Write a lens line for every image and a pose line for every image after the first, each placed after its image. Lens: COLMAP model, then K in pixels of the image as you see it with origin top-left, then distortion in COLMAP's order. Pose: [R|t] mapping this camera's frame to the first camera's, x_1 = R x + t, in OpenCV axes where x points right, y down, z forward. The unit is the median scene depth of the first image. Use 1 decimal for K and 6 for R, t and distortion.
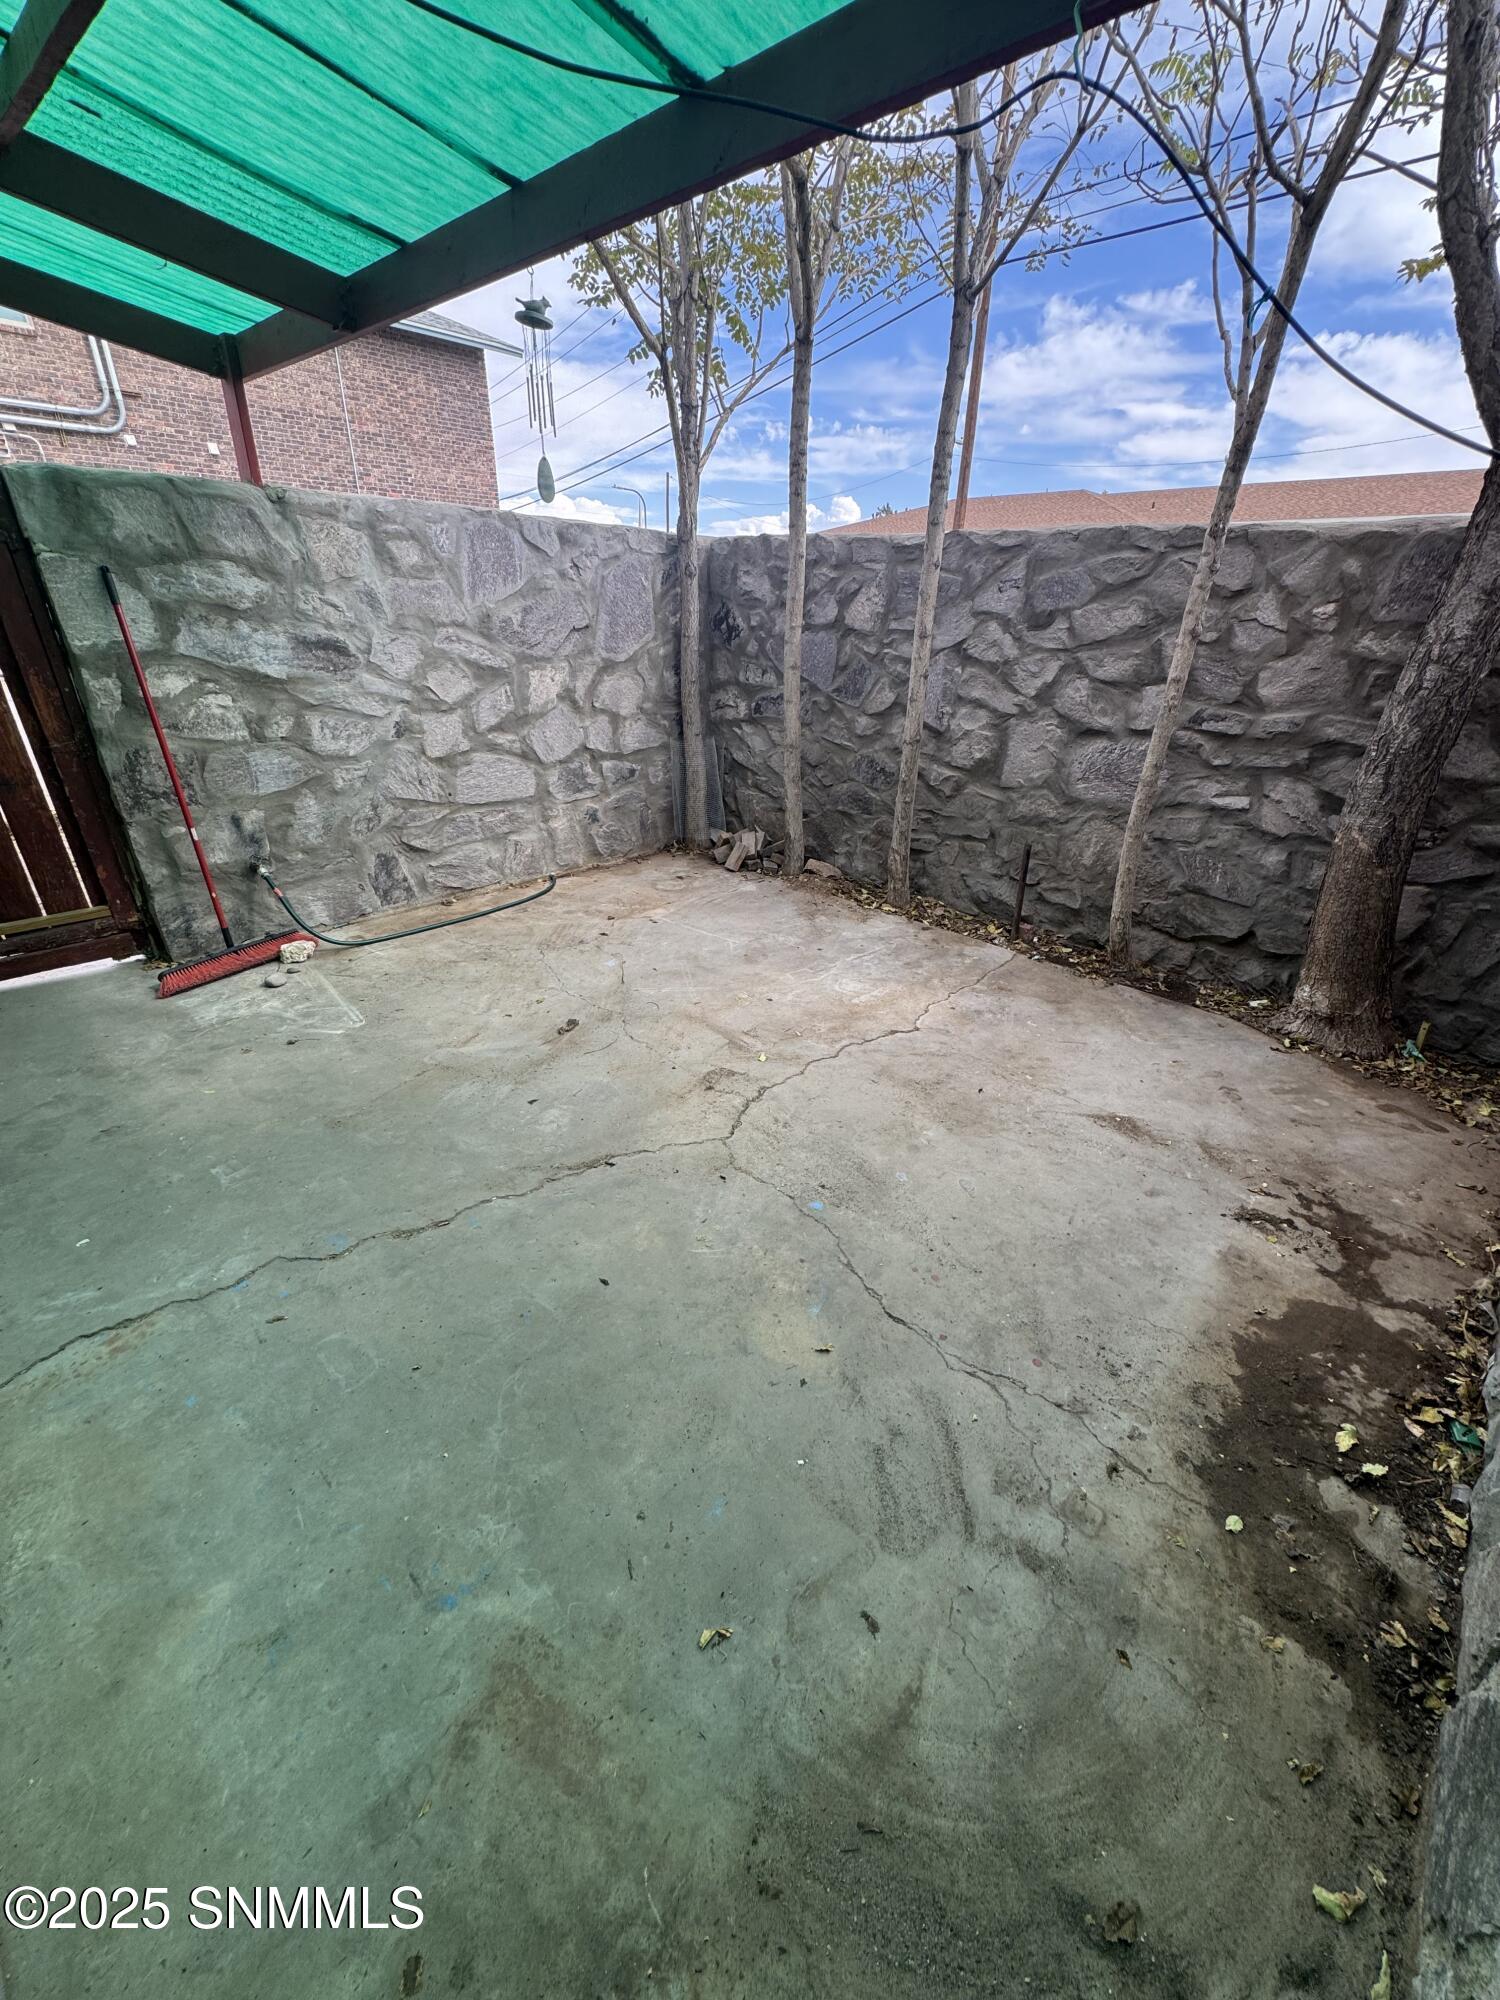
lens RADIAL K [[796.9, 0, 754.5], [0, 796.9, 999.0], [0, 0, 1]] dist [-0.003717, 0.000101]
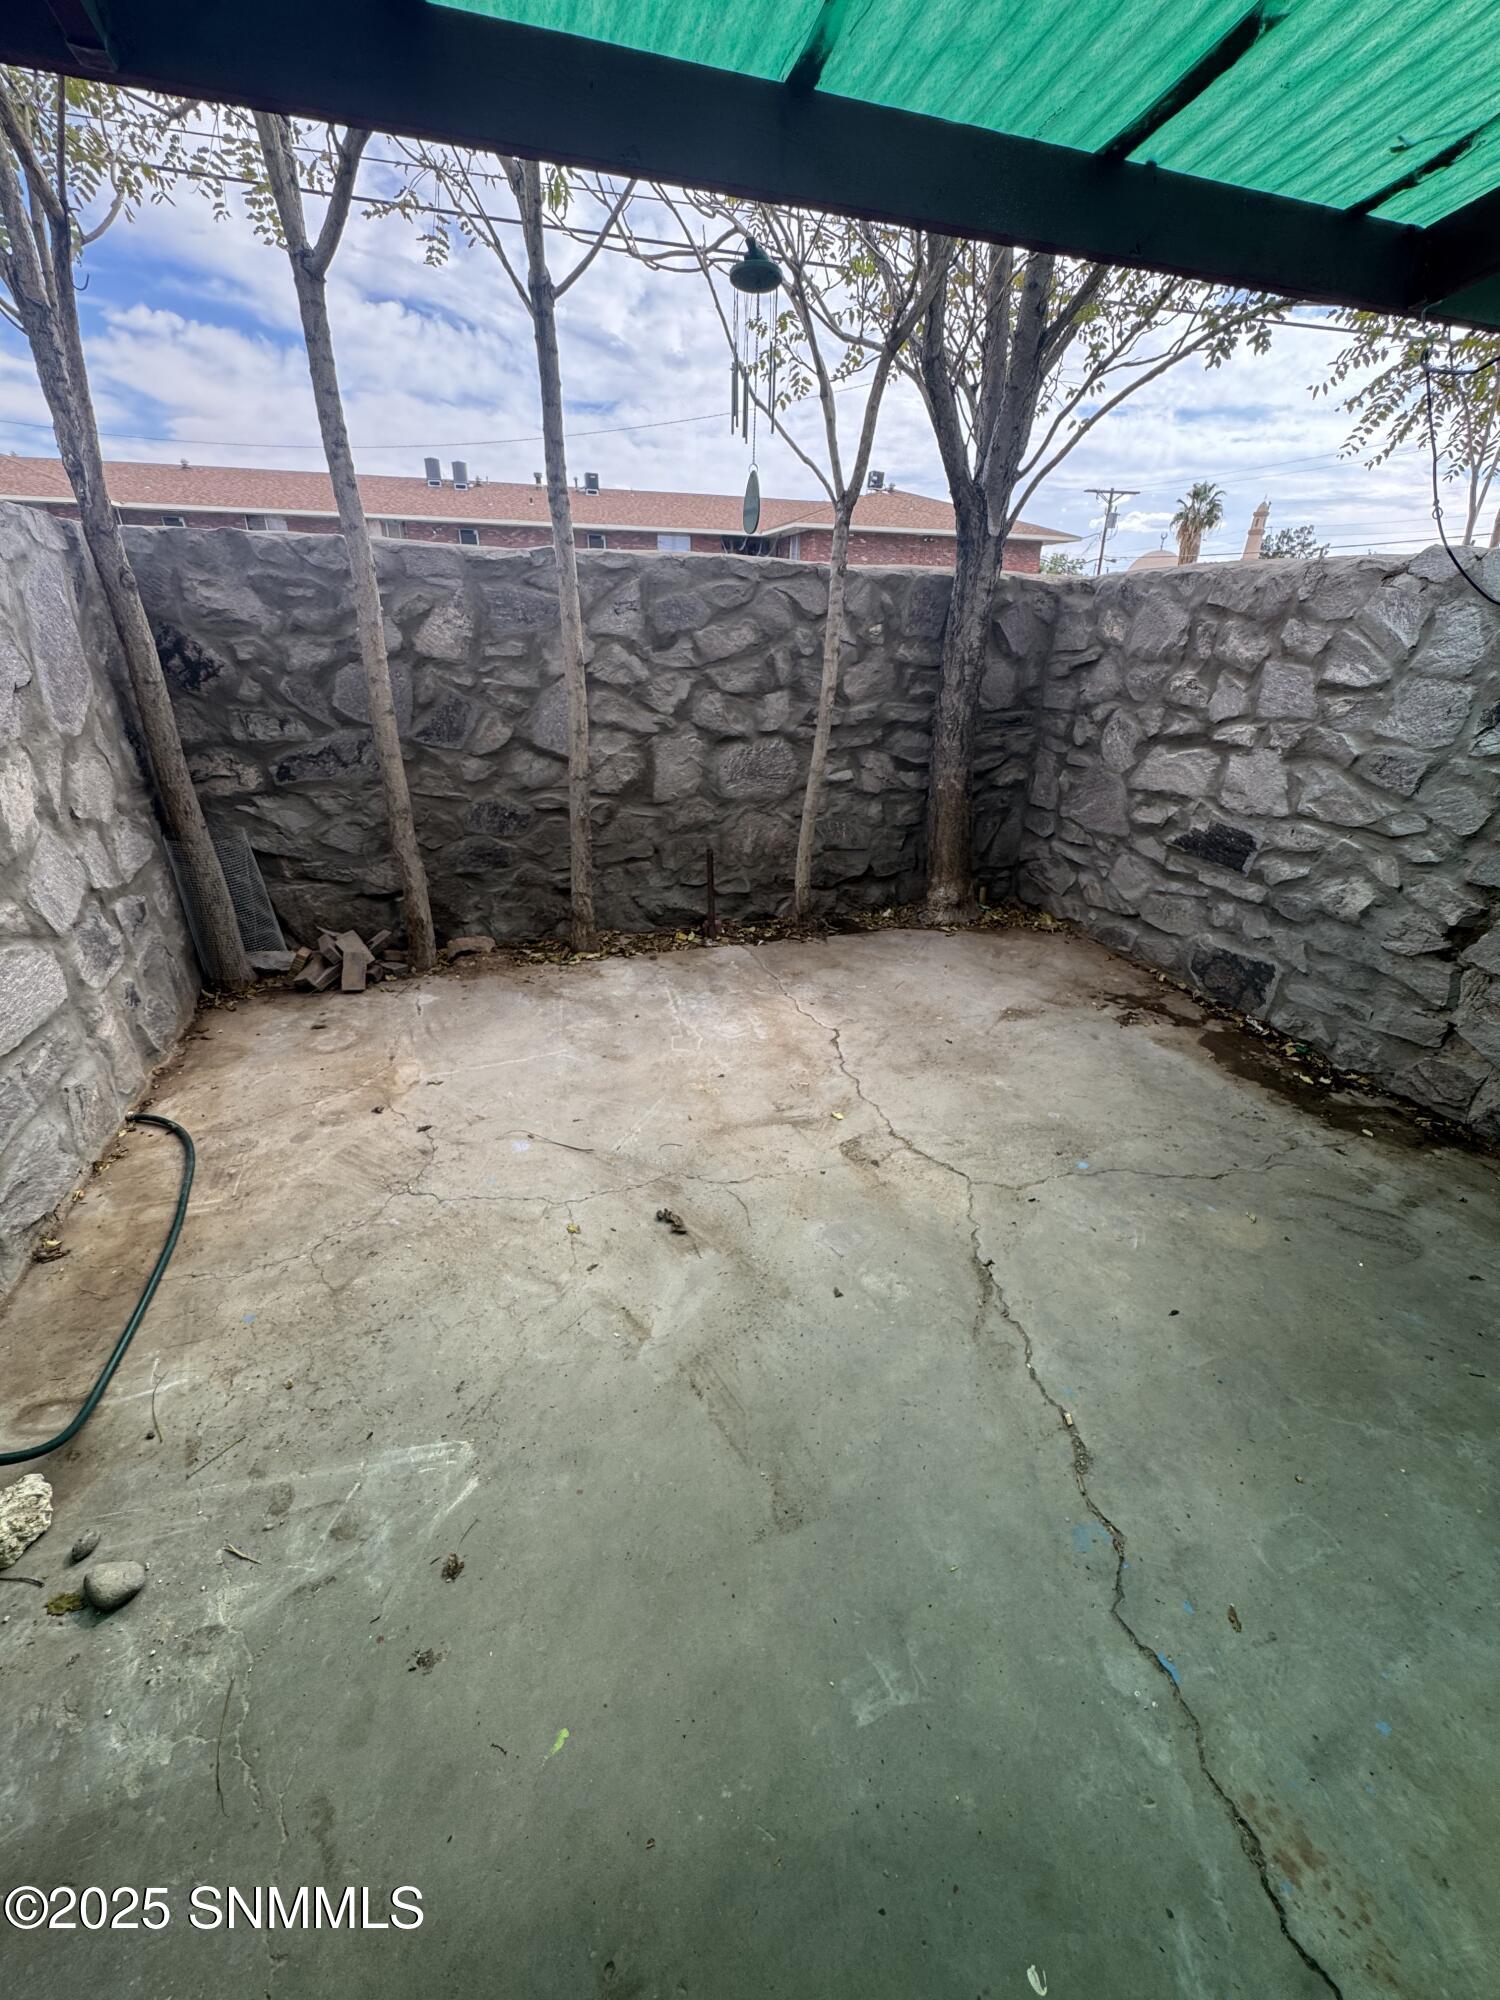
lens RADIAL K [[801.4, 0, 754.2], [0, 801.4, 999.1], [0, 0, 1]] dist [-0.003706, 0.000094]
pose [[0.483719, -0.393409, 0.781822, -0.559939], [0.382231, 0.898549, 0.215657, -0.227197], [-0.787347, 0.194519, 0.585019, 0.371492]]
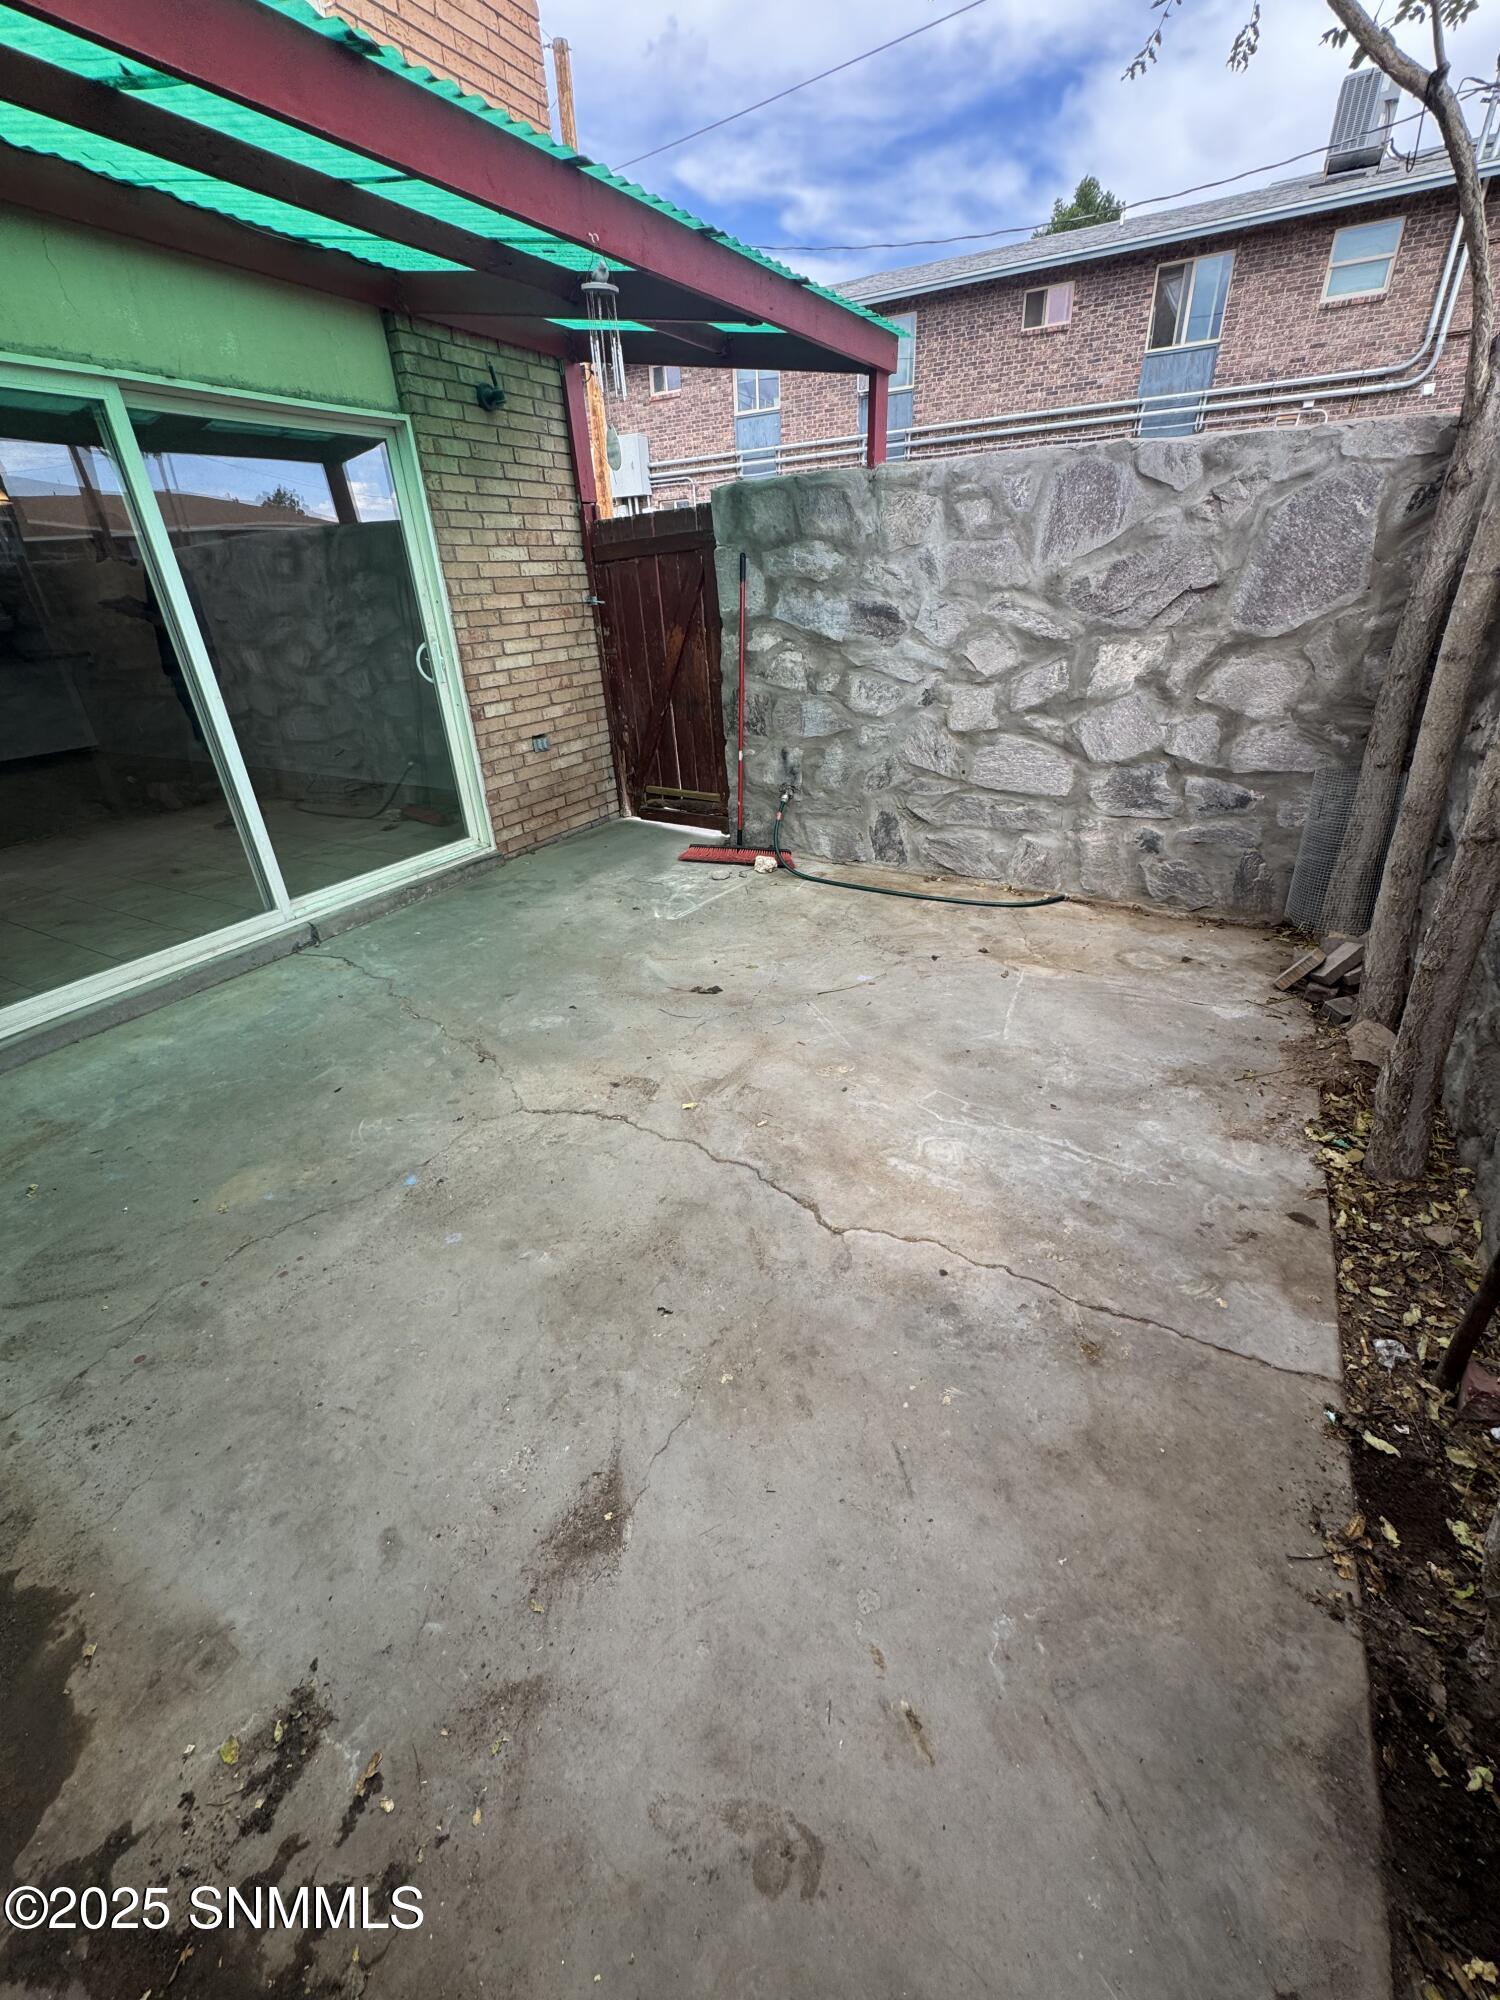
lens RADIAL K [[801.4, 0, 754.2], [0, 801.4, 999.1], [0, 0, 1]] dist [-0.003706, 0.000094]
pose [[0.226093, 0.423358, -0.877297, 0.551399], [-0.396046, 0.862771, 0.314281, -0.243094], [0.889960, 0.276394, 0.362735, 0.549620]]
